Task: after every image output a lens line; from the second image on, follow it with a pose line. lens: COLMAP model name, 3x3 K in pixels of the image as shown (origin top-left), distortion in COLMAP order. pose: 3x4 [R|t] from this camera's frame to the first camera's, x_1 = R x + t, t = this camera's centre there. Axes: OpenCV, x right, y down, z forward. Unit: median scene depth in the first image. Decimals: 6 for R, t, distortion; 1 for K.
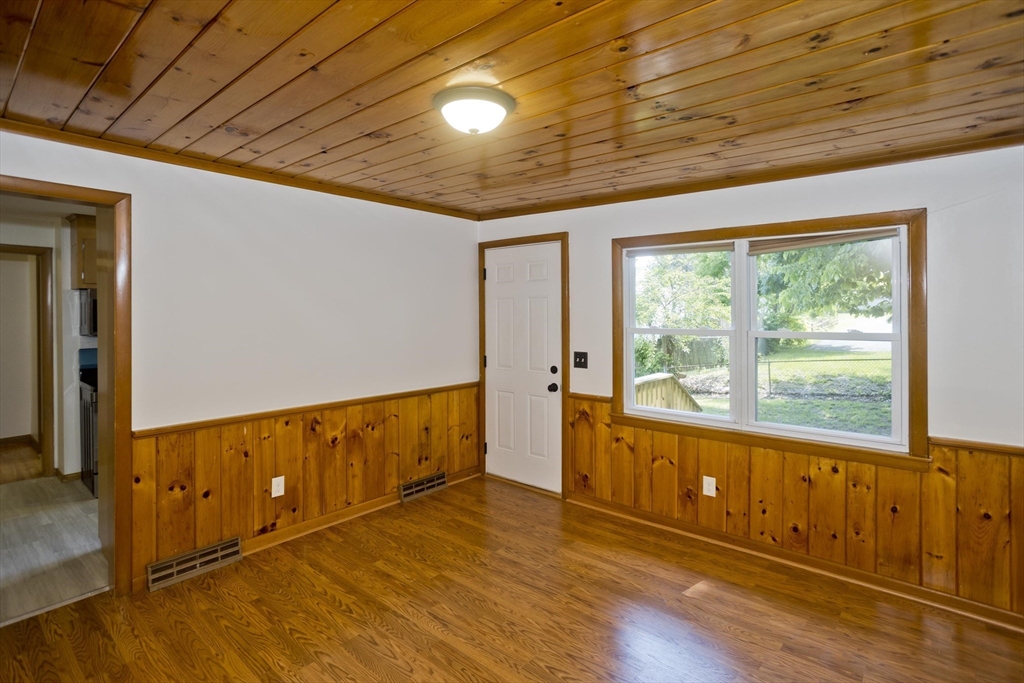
lens RADIAL K [[526.7, 0, 505.0], [0, 526.7, 309.4], [0, 0, 1]] dist [-0.060573, 0.043595]
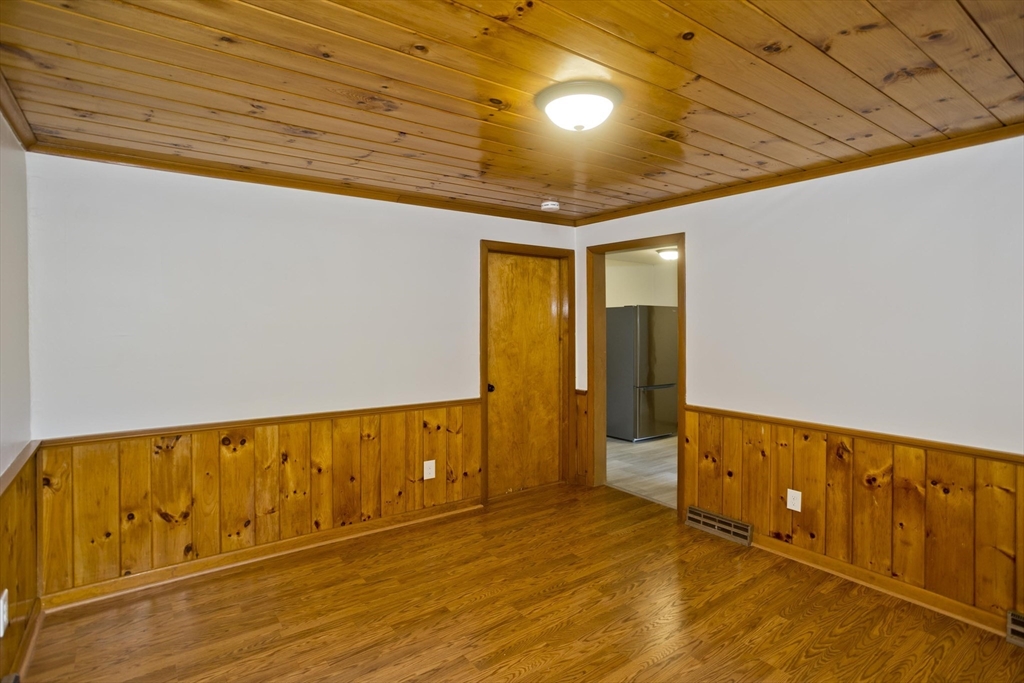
lens RADIAL K [[508.6, 0, 512.4], [0, 508.6, 334.7], [0, 0, 1]] dist [0.025612, 0.000571]
pose [[-0.209021, 0.031810, -0.977394, 0.604369], [0.008043, 0.999493, 0.030809, 0.003443], [0.977878, -0.001421, -0.209170, 0.711953]]
